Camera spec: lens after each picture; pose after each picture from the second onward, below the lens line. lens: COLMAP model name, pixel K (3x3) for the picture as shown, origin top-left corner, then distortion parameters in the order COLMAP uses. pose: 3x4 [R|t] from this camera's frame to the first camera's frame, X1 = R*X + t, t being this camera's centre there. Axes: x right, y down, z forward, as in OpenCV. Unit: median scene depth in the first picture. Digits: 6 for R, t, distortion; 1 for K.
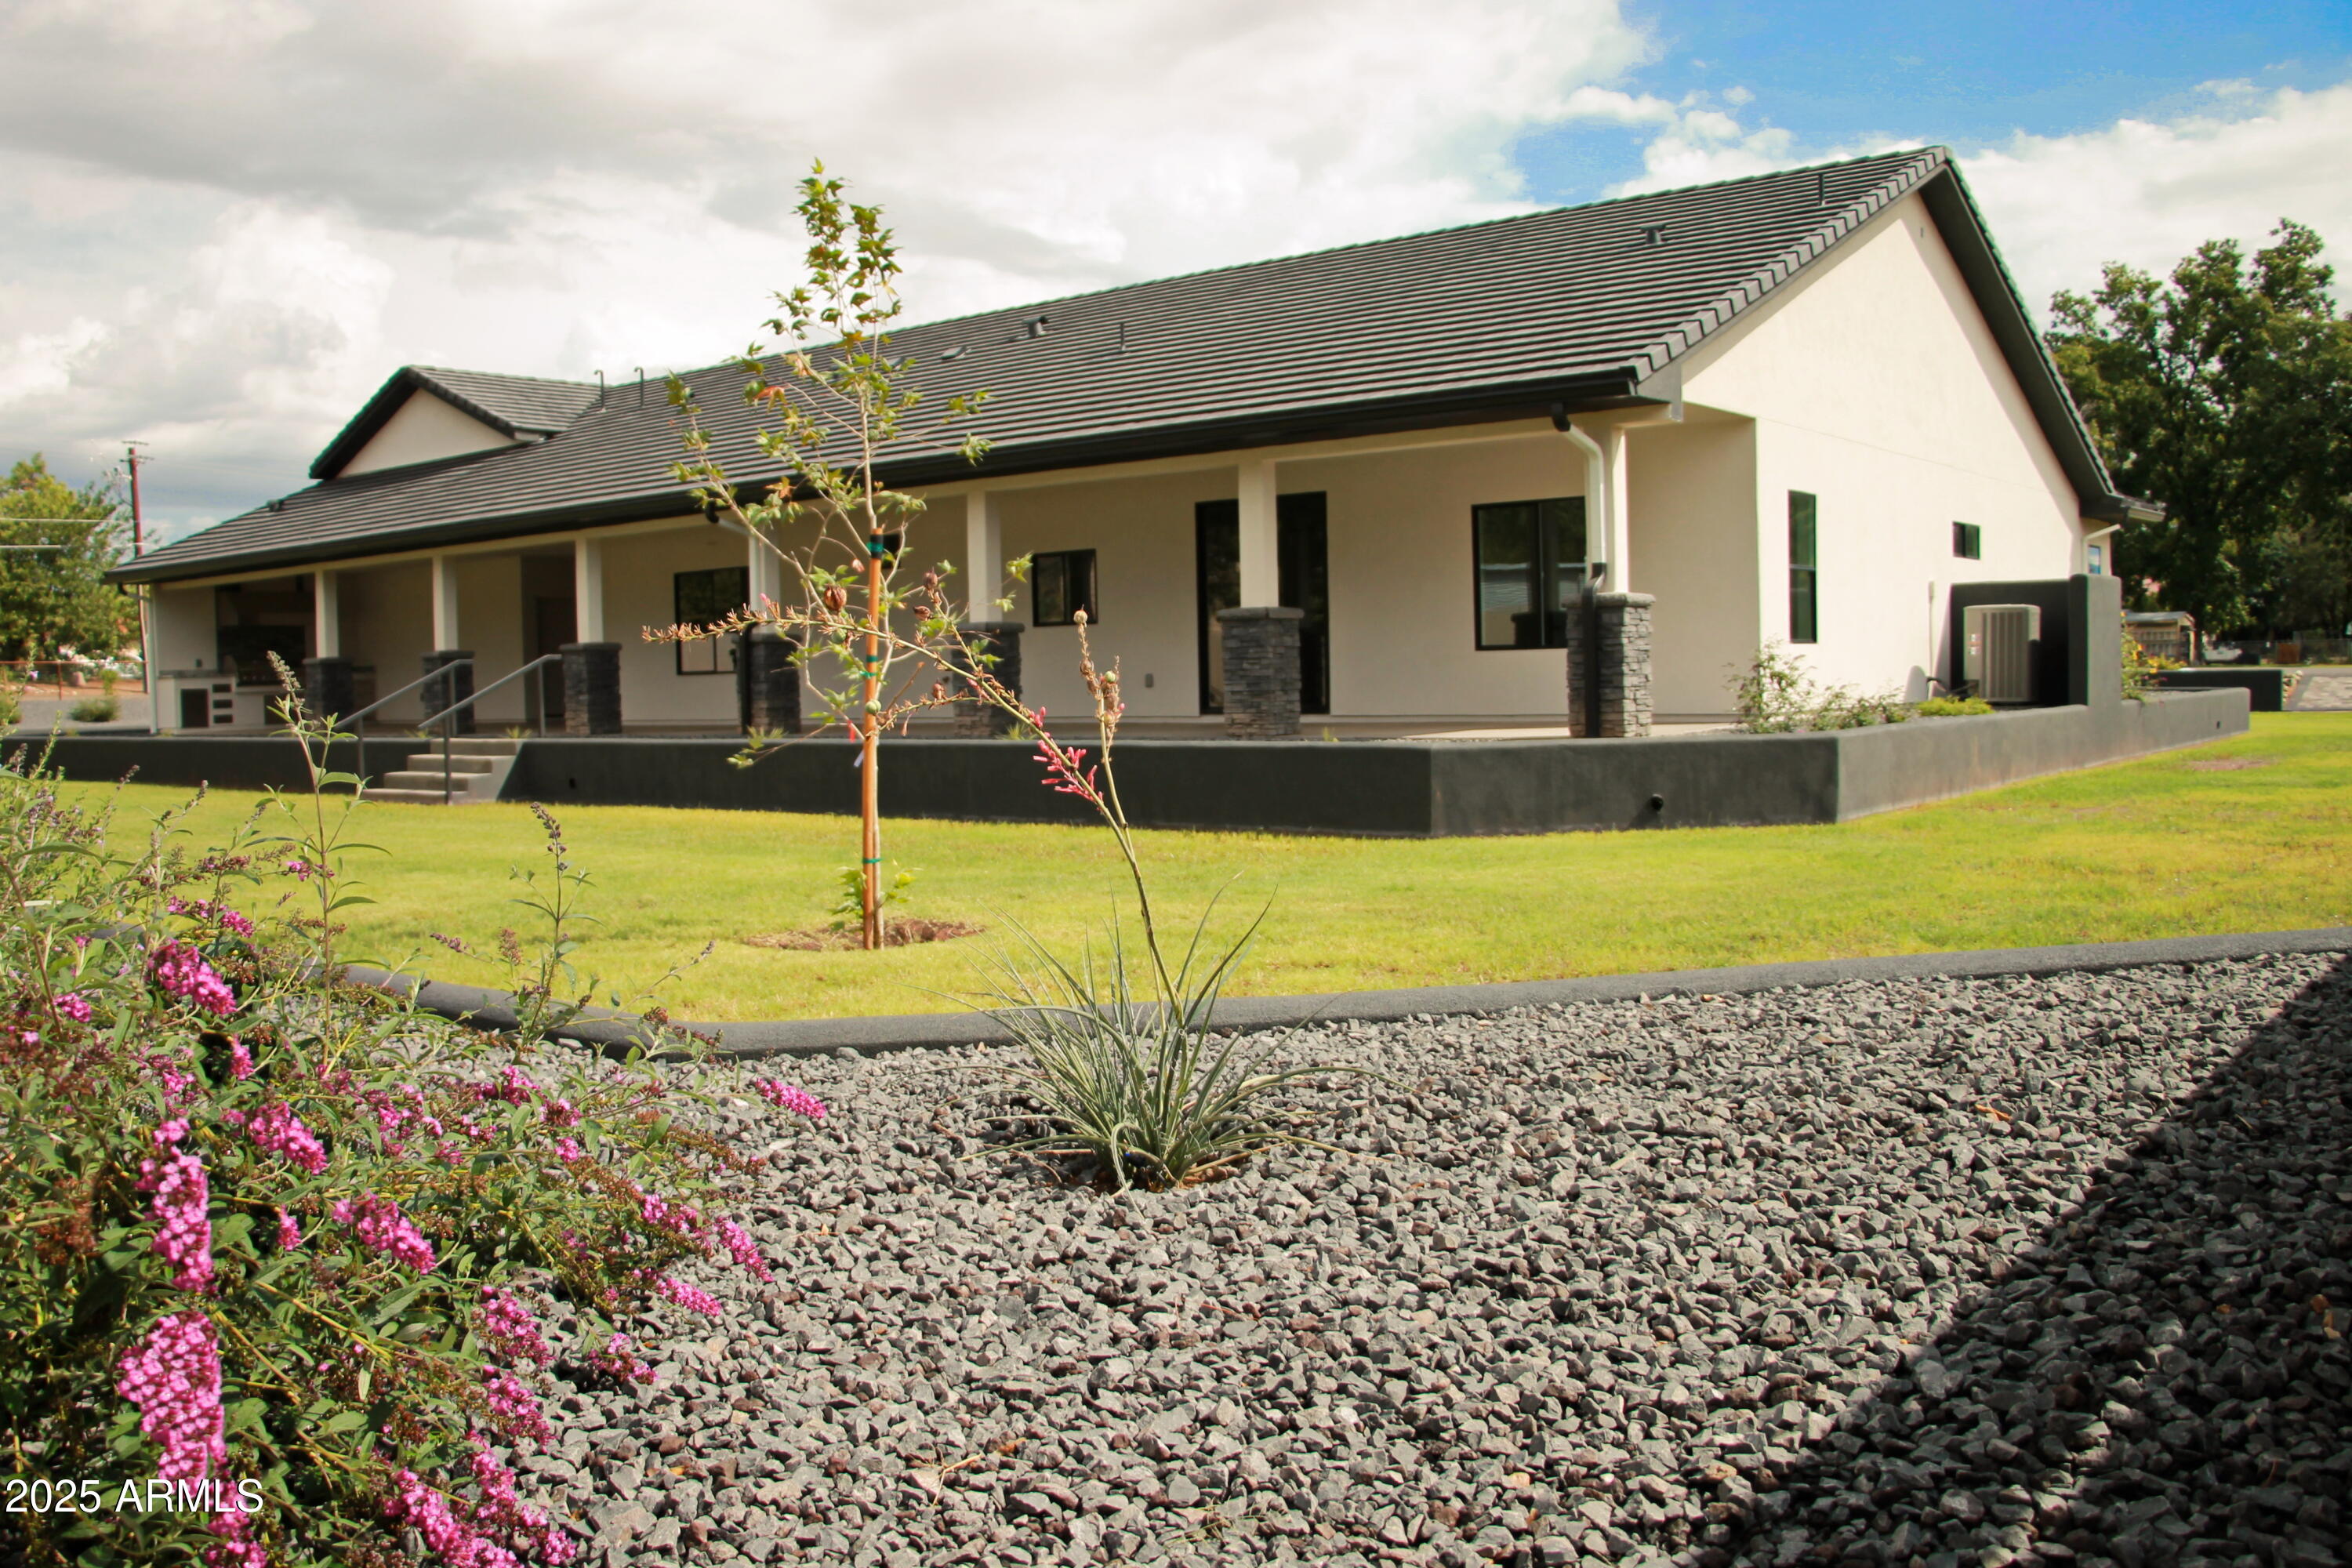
lens RADIAL K [[1983.6, 0, 1162.1], [0, 1983.6, 773.1], [0, 0, 1]] dist [-0.173744, 0.141732]
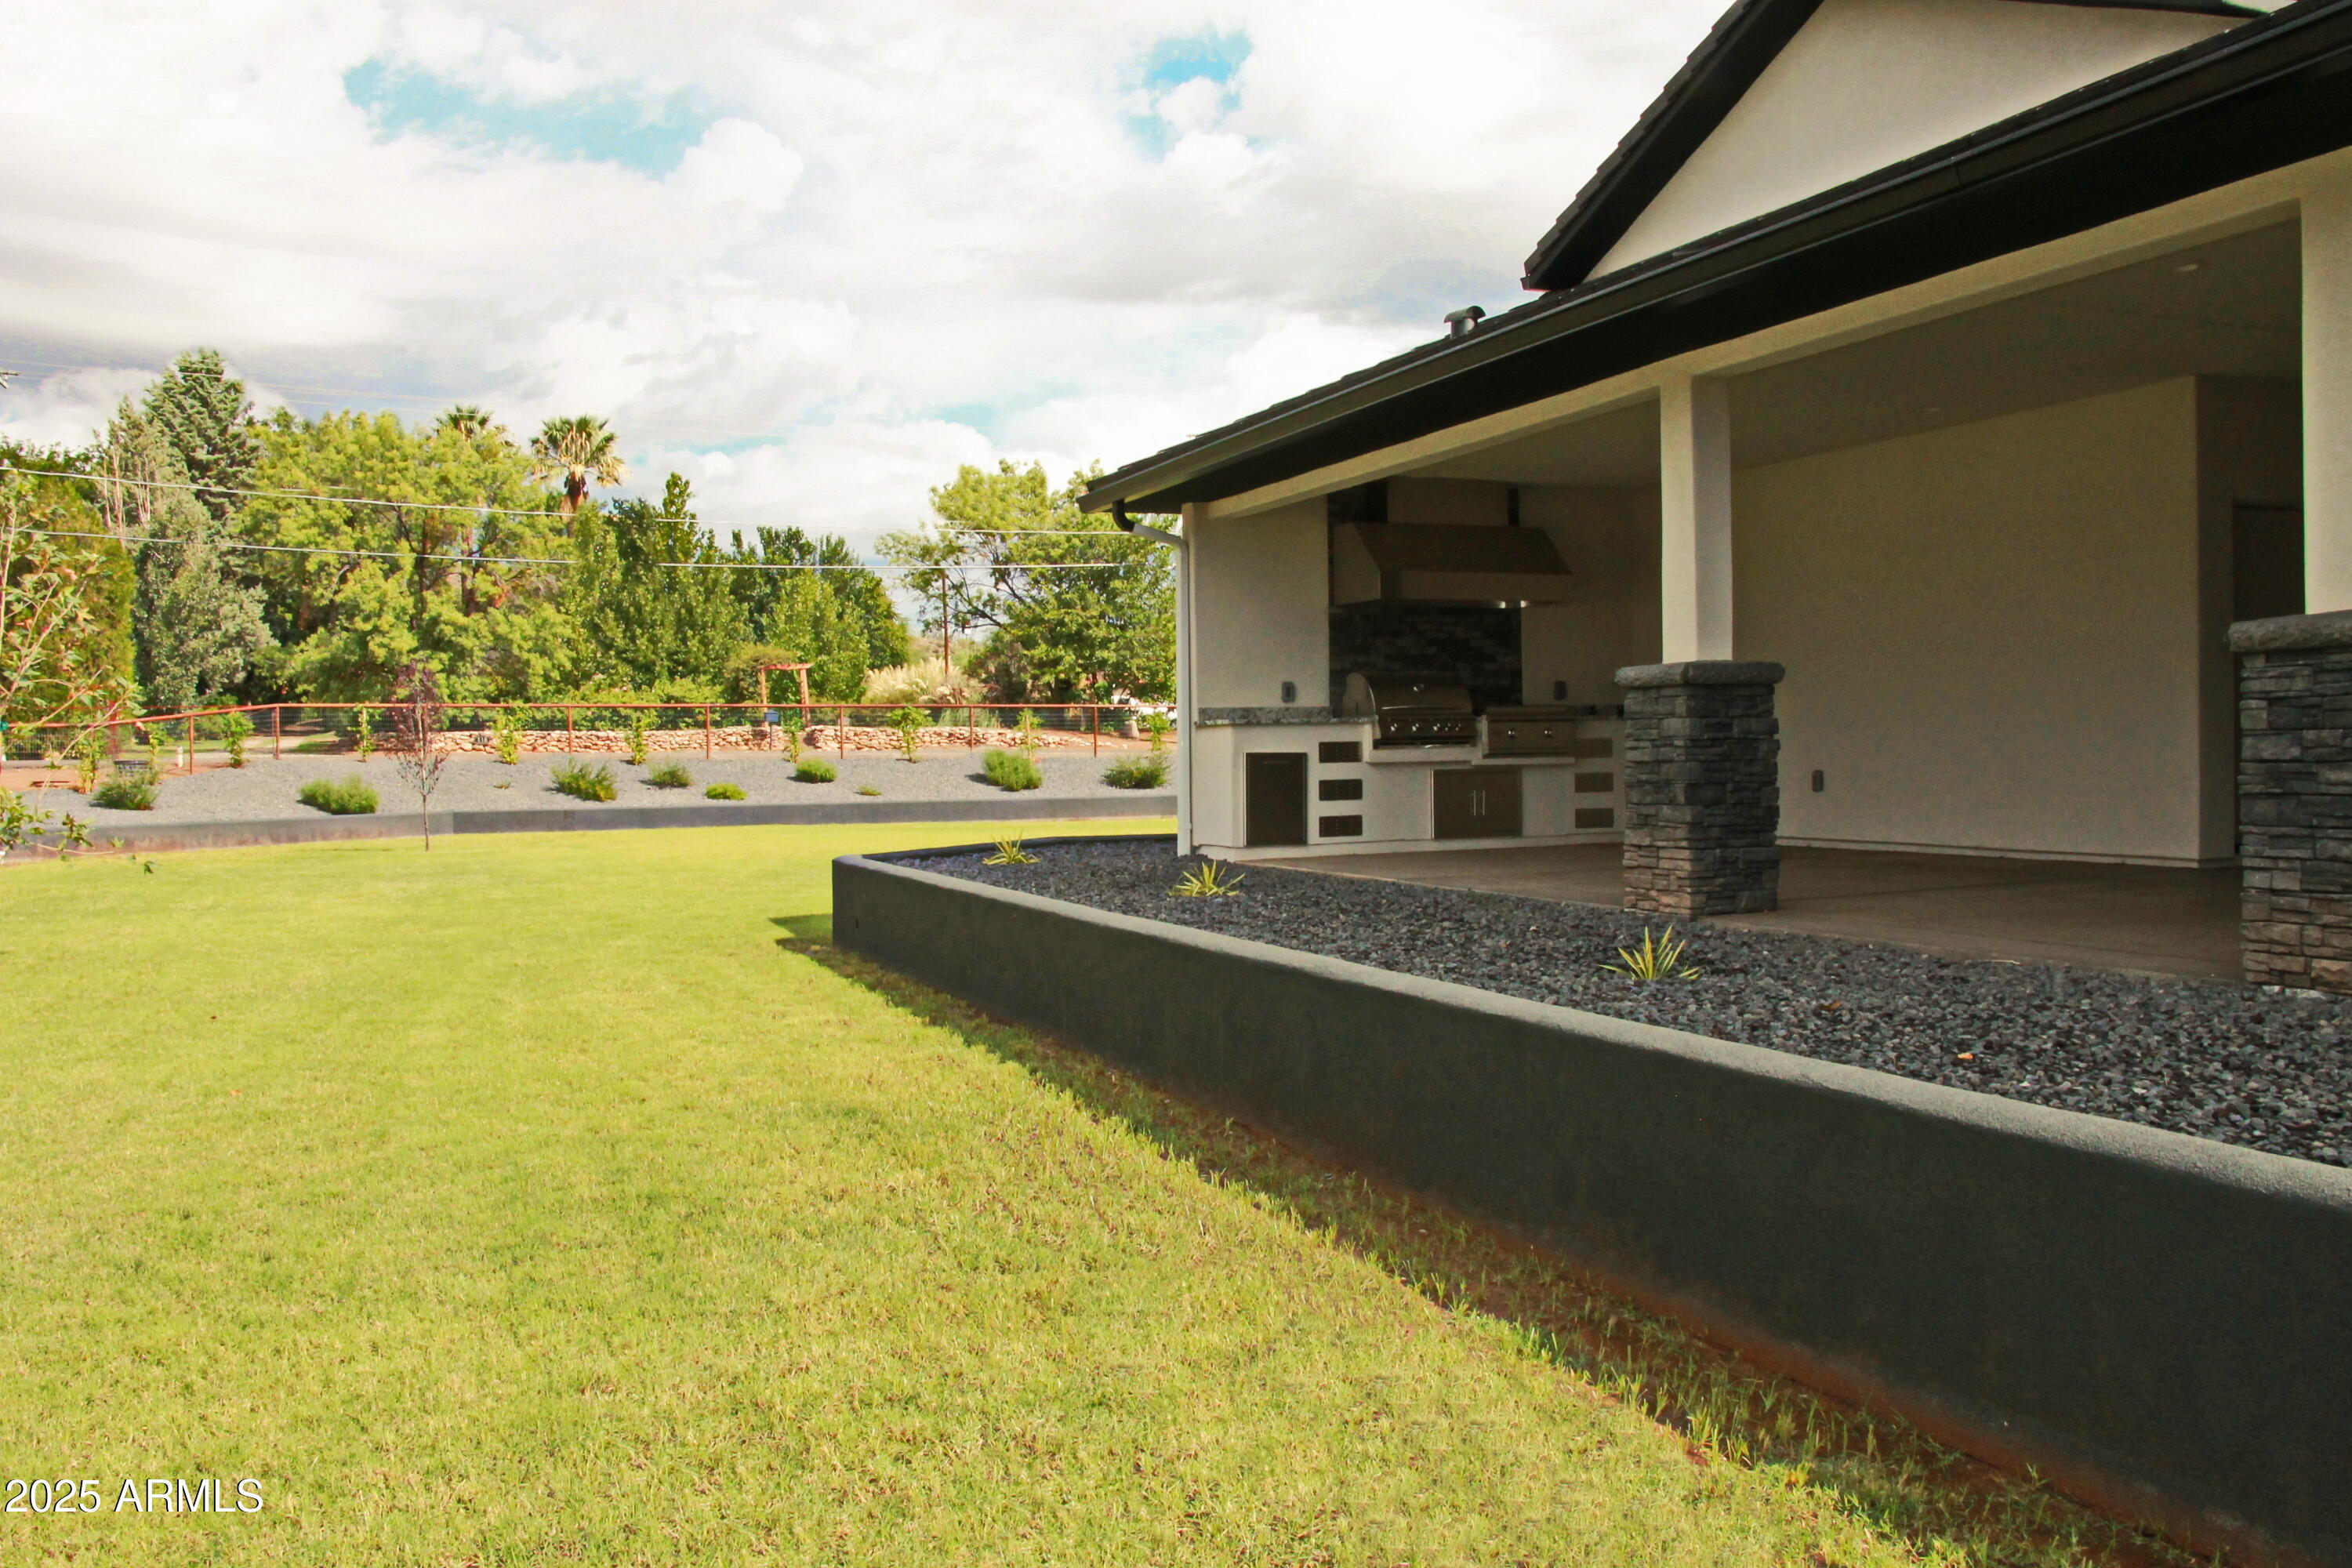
lens RADIAL K [[1983.6, 0, 1162.1], [0, 1983.6, 773.1], [0, 0, 1]] dist [-0.173744, 0.141732]
pose [[0.868713, 0.018110, -0.494984, -0.289838], [-0.032718, 0.999247, -0.020861, -0.027282], [0.494234, 0.034318, 0.868651, 0.566128]]
